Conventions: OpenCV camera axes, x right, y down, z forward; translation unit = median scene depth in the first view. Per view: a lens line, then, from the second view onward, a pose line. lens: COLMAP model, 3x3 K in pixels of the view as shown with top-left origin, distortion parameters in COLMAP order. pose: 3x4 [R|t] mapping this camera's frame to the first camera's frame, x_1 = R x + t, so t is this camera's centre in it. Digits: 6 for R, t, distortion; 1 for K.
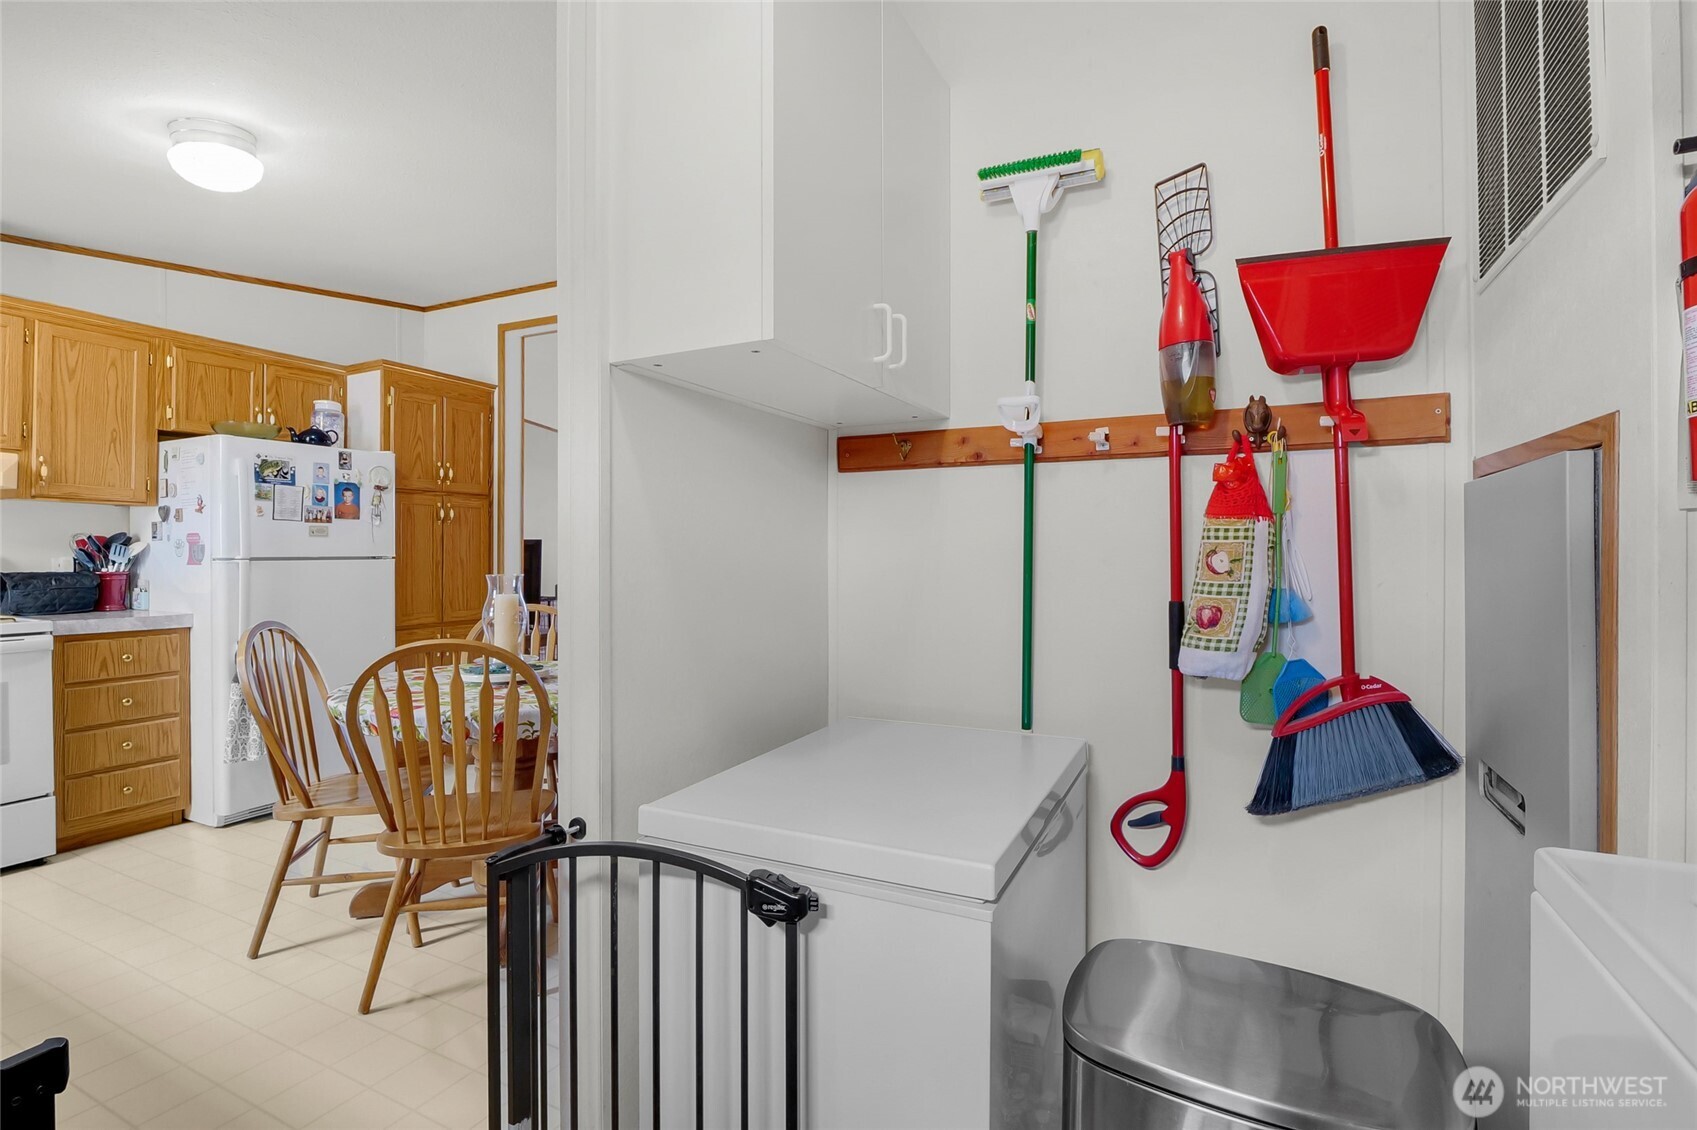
lens RADIAL K [[799.1, 0, 842.2], [0, 799.1, 557.2], [0, 0, 1]] dist [-0.016515, 0.000993]
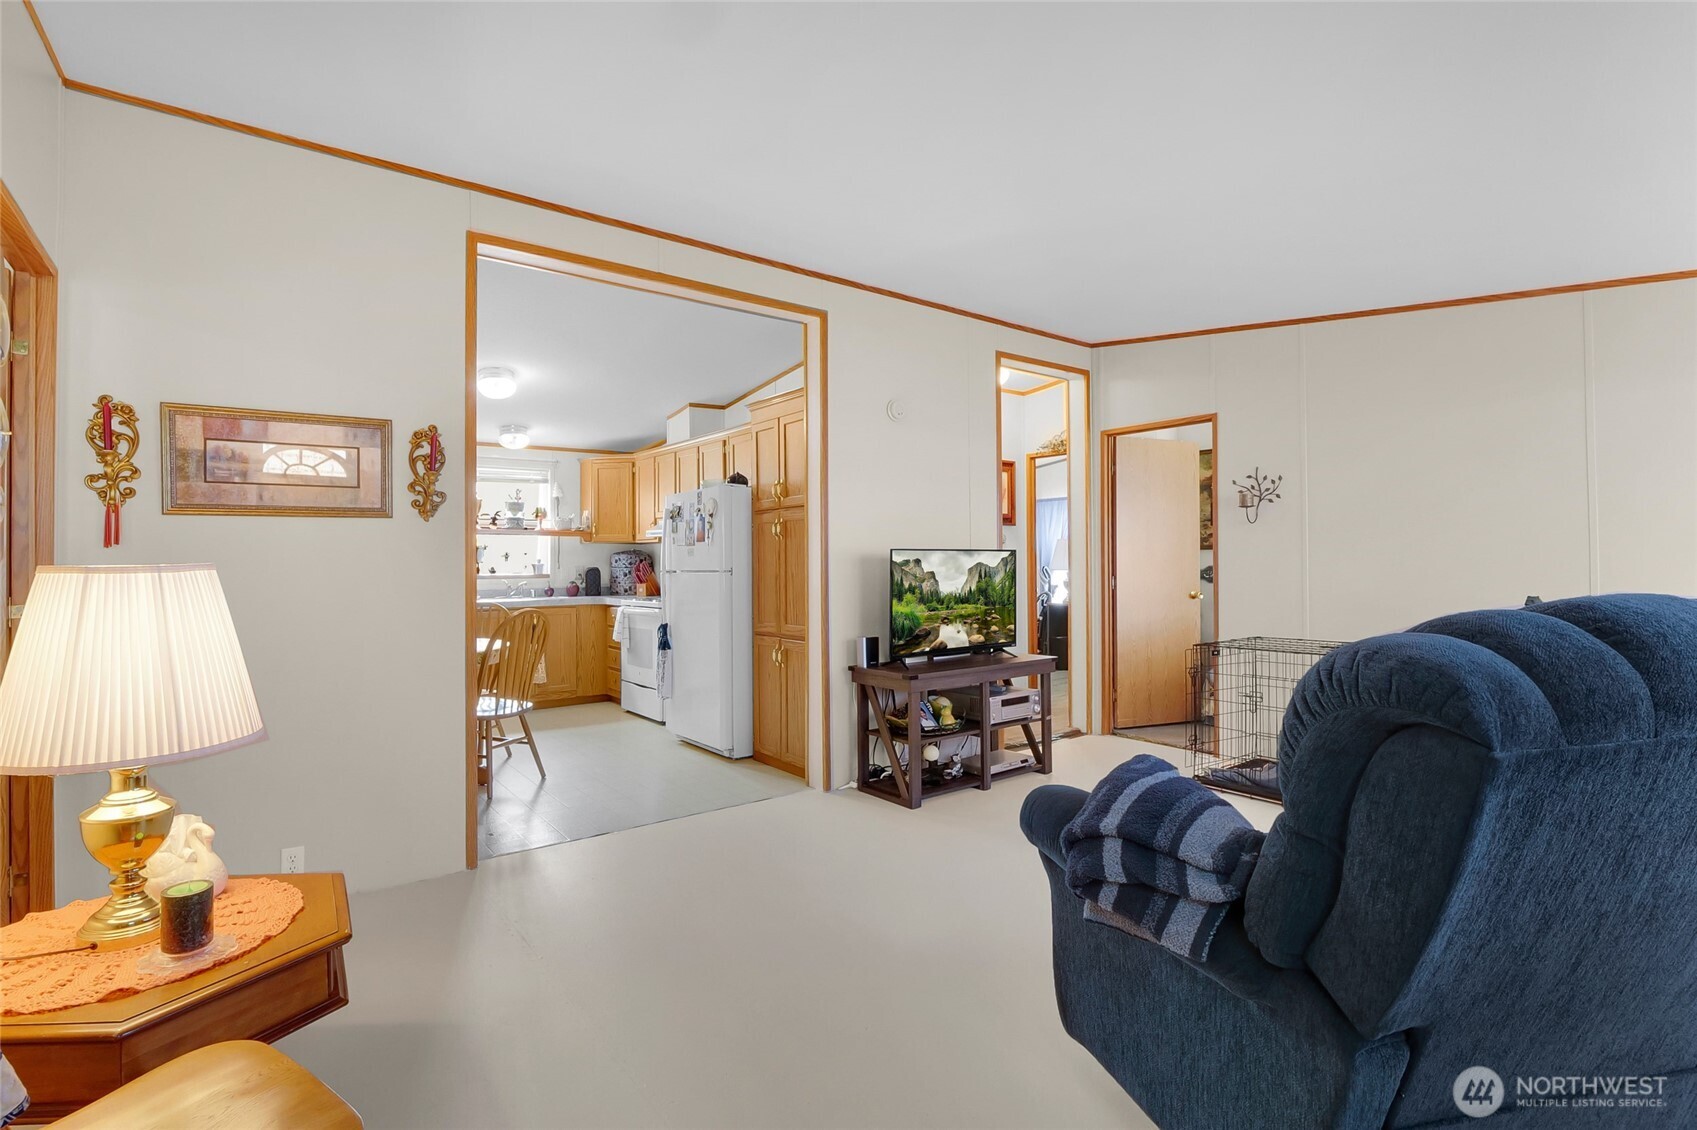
lens RADIAL K [[799.1, 0, 841.5], [0, 799.1, 566.8], [0, 0, 1]] dist [-0.016515, 0.000993]
pose [[-0.443370, -0.000651, -0.896338, 0.506389], [0.000300, 1.000000, -0.000875, -0.006525], [0.896338, -0.000657, -0.443370, 1.965252]]
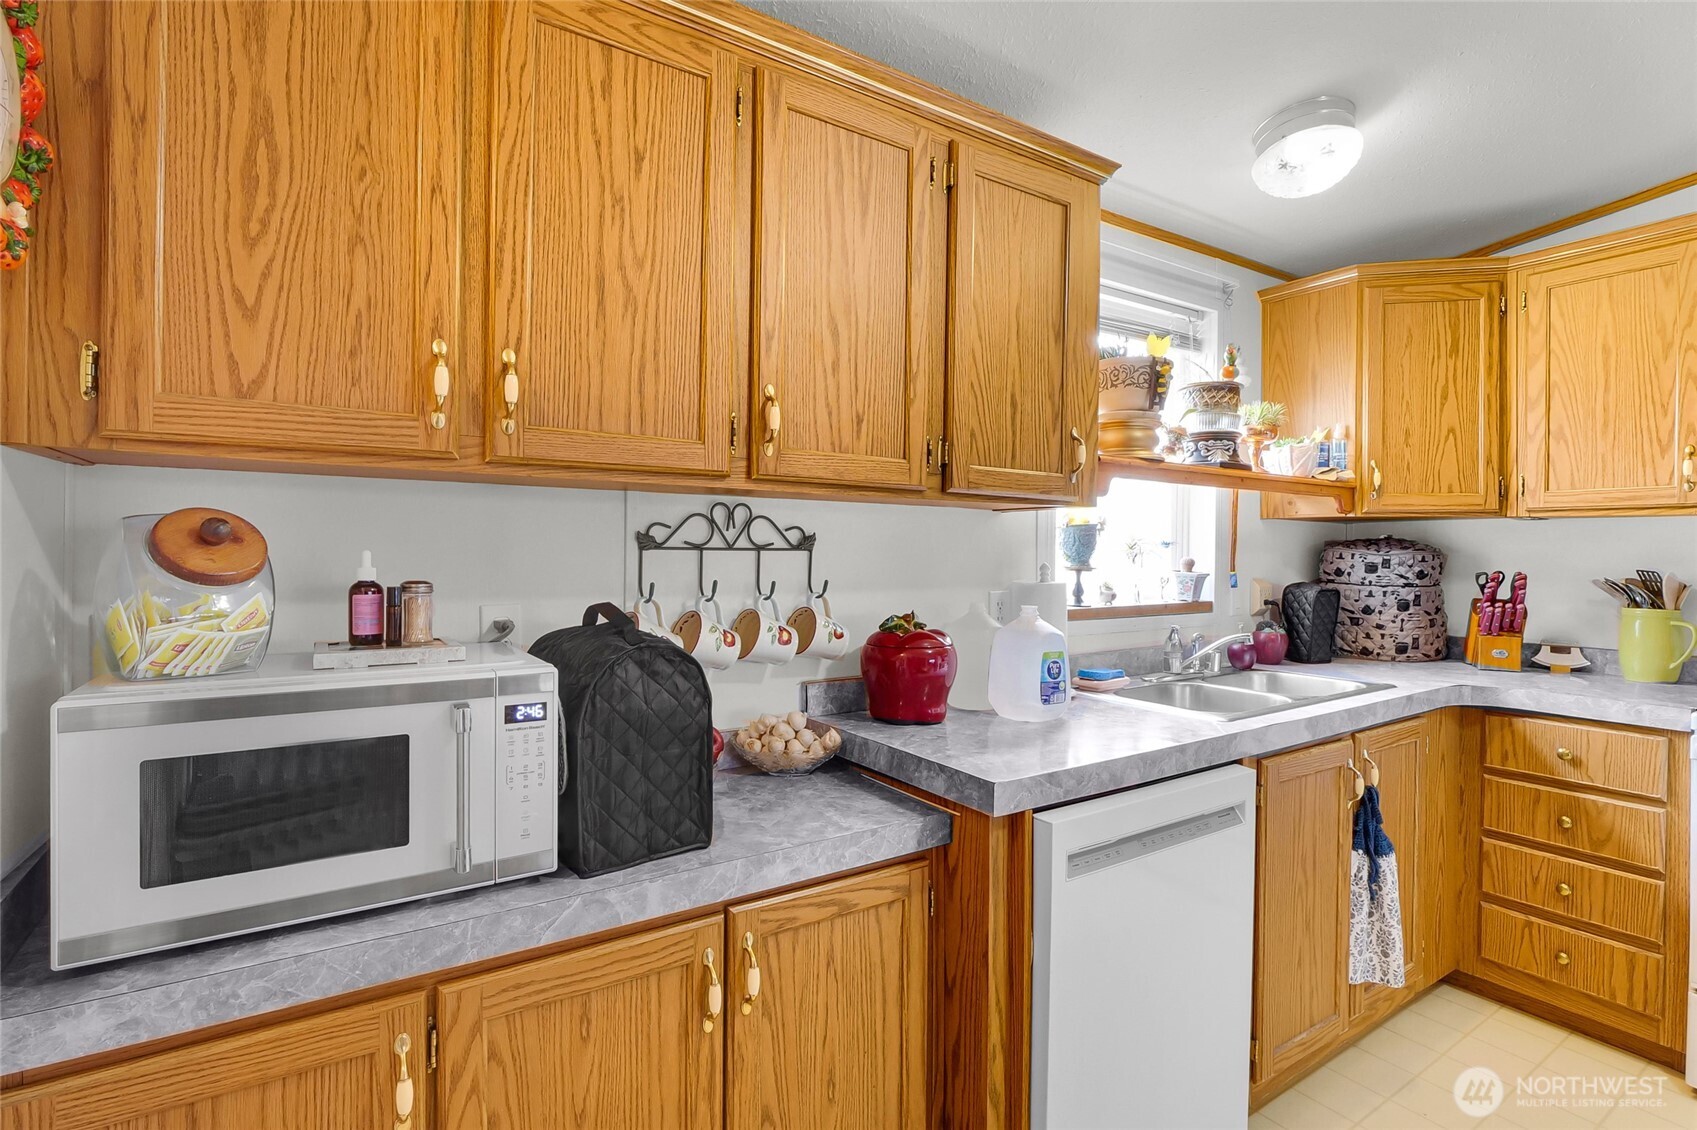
lens RADIAL K [[799.1, 0, 841.6], [0, 799.1, 555.3], [0, 0, 1]] dist [-0.016515, 0.000993]
pose [[-0.509330, -0.005187, -0.860556, -0.200911], [-0.014672, 0.999889, 0.002657, -0.029723], [0.860446, 0.013979, -0.509350, 0.433768]]
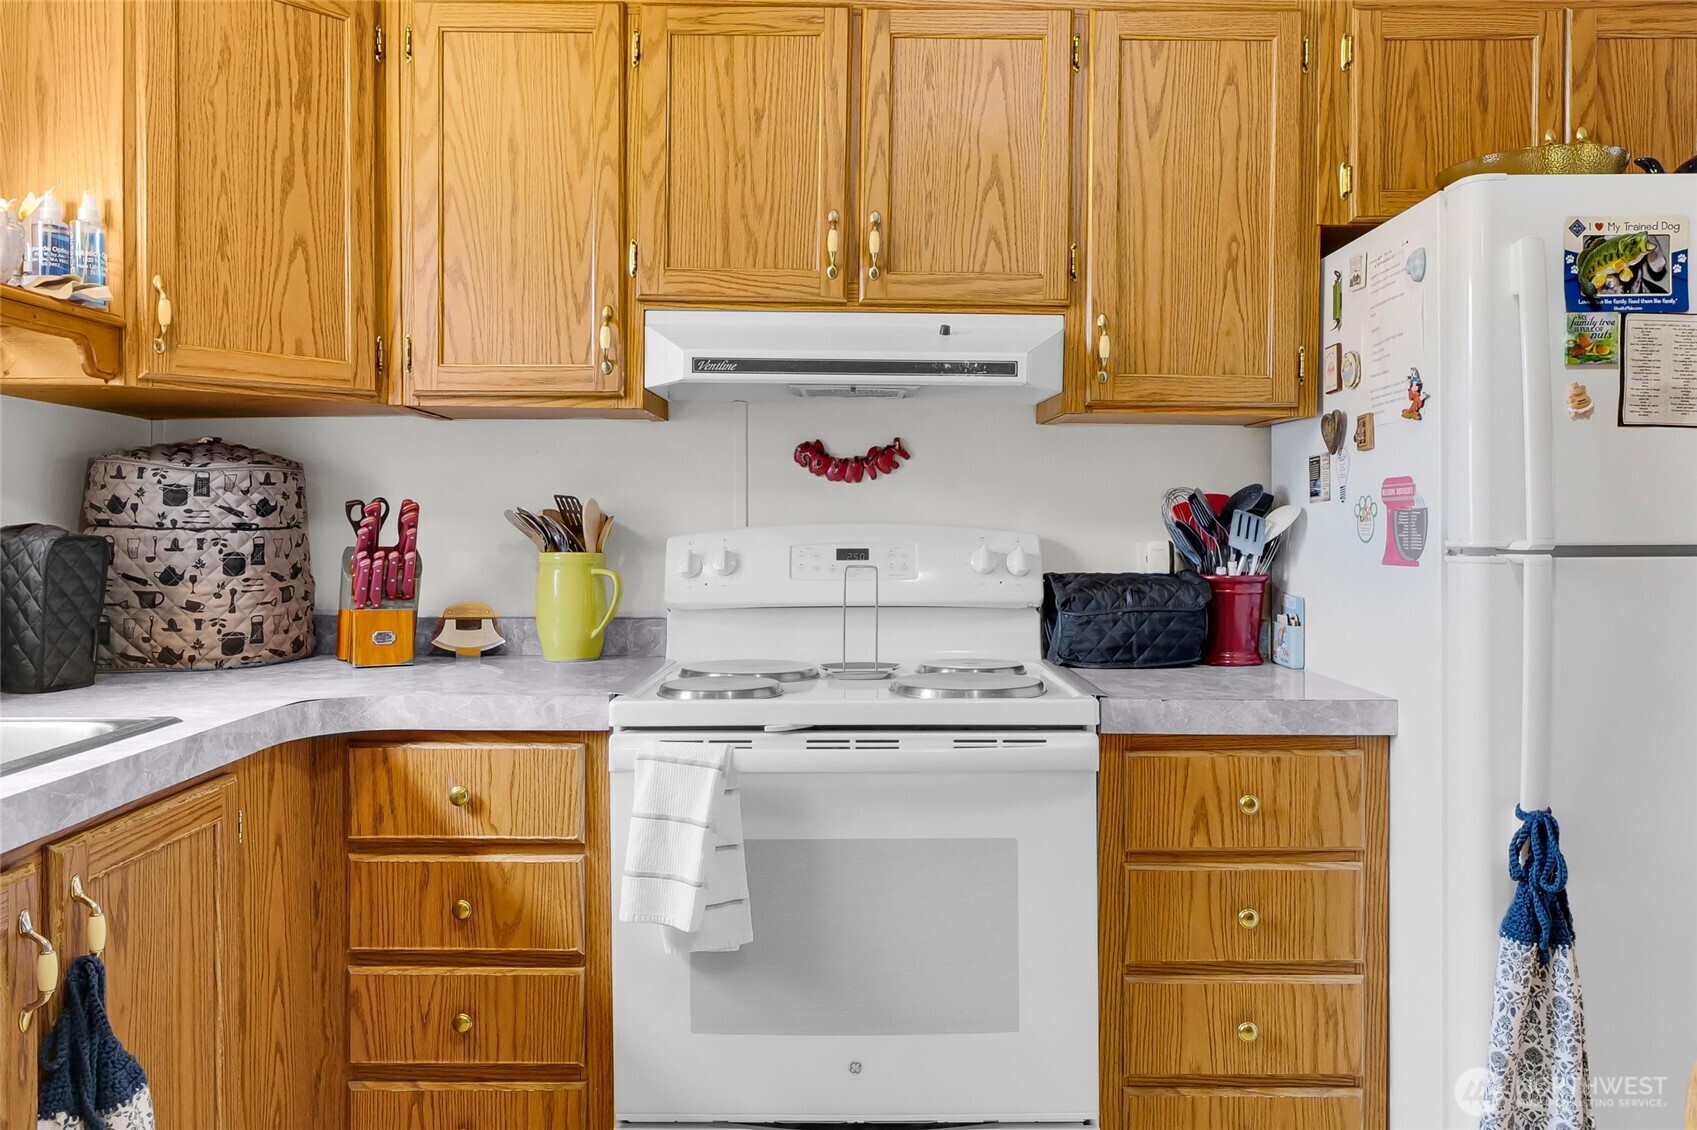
lens RADIAL K [[1217.2, 0, 842.9], [0, 1217.2, 533.7], [0, 0, 1]] dist [-0.000867, 0.001921]
pose [[0.443750, 0.000809, -0.896150, -0.425392], [-0.002314, 0.999997, -0.000243, -0.003813], [0.896147, 0.002182, 0.443751, 0.514168]]
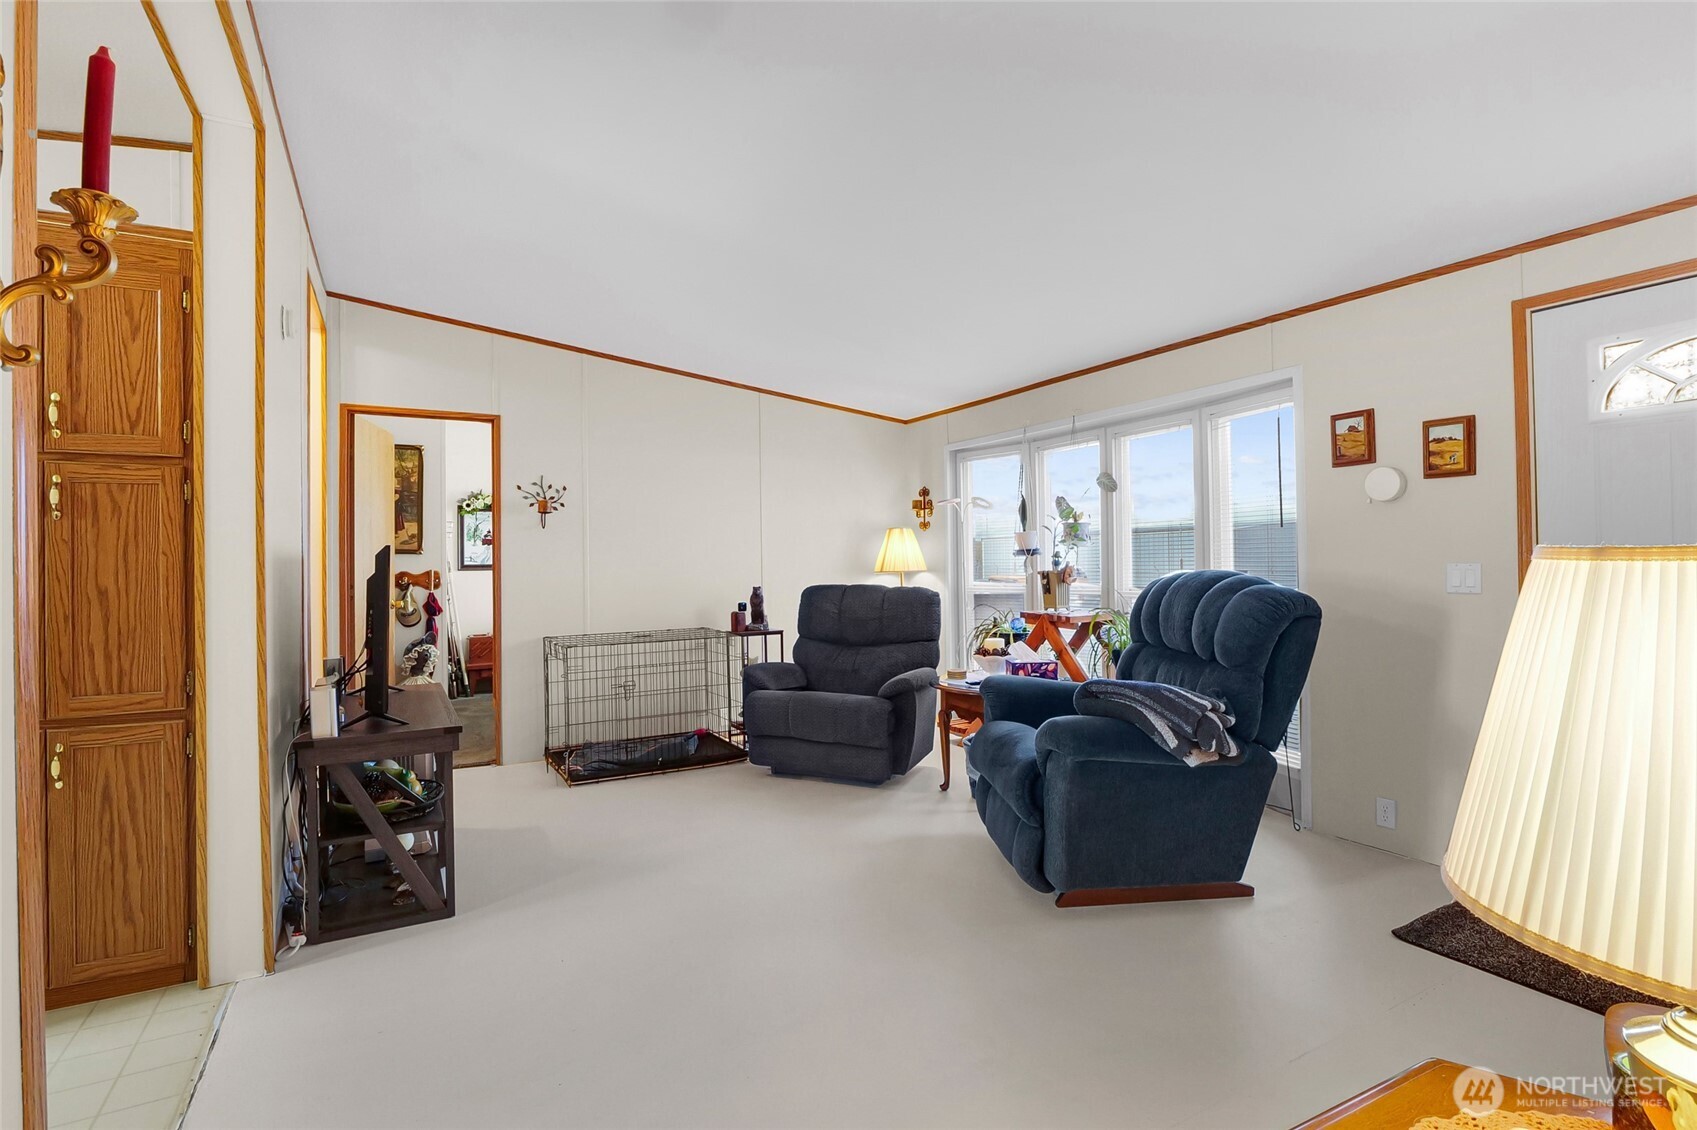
lens RADIAL K [[799.1, 0, 839.6], [0, 799.1, 555.0], [0, 0, 1]] dist [-0.016515, 0.000993]
pose [[0.823213, -0.021829, -0.567312, 0.222654], [0.016379, 0.999758, -0.014702, -0.005381], [0.567496, 0.002811, 0.823372, 1.128674]]
